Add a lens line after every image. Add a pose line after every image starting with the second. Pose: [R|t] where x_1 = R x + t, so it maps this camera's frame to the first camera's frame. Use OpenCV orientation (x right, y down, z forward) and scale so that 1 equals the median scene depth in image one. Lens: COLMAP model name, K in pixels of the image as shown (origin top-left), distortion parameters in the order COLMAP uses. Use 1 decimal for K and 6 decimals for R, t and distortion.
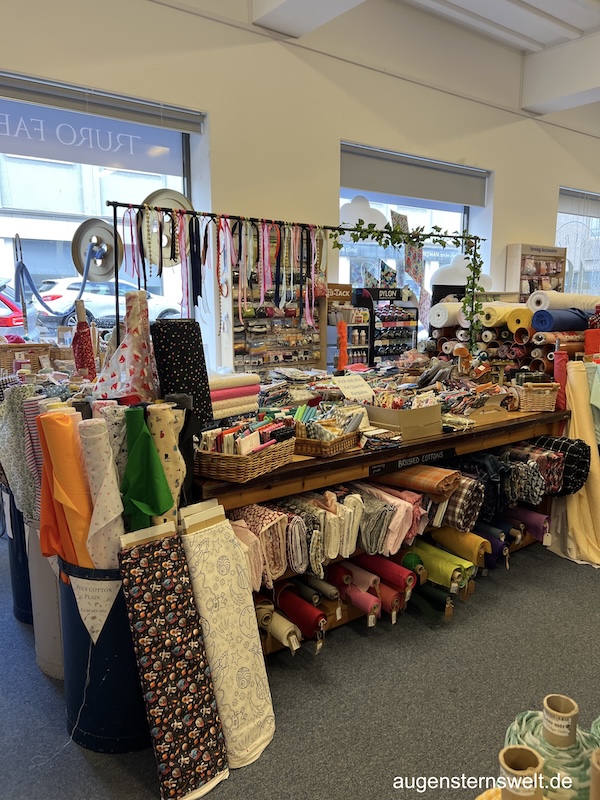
lens RADIAL K [[606.4, 0, 300.2], [0, 606.4, 401.5], [0, 0, 1]] dist [0.001884, -0.000790]
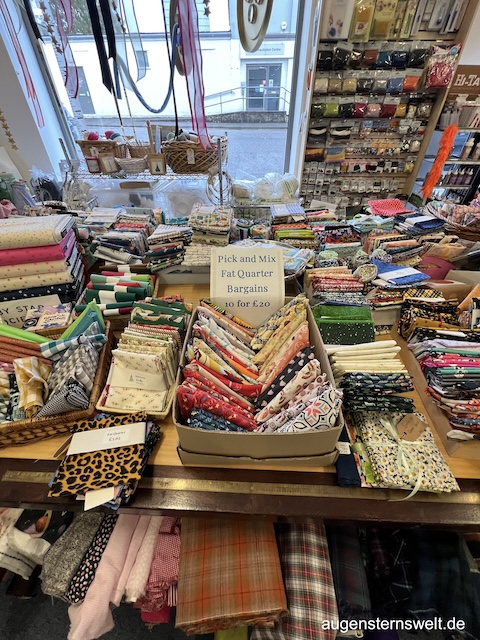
lens RADIAL K [[263.9, 0, 240.3], [0, 263.9, 319.7], [0, 0, 1]] dist [-0.002184, -0.000275]
pose [[0.765504, 0.402202, -0.502232, 0.136645], [-0.099829, 0.845342, 0.524815, -0.069593], [0.635640, -0.351611, 0.687264, 0.492423]]
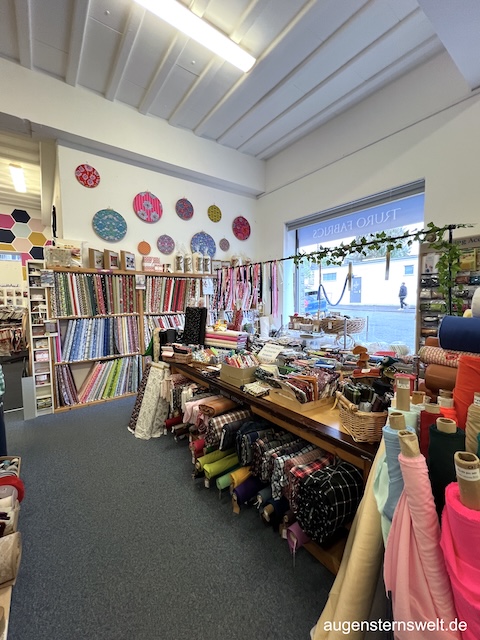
lens RADIAL K [[263.9, 0, 240.9], [0, 263.9, 321.3], [0, 0, 1]] dist [-0.002184, -0.000275]
pose [[-0.017236, 0.080494, -0.996606, 0.501593], [-0.153367, 0.984745, 0.082189, -0.094039], [0.988019, 0.154263, -0.004628, 0.551172]]
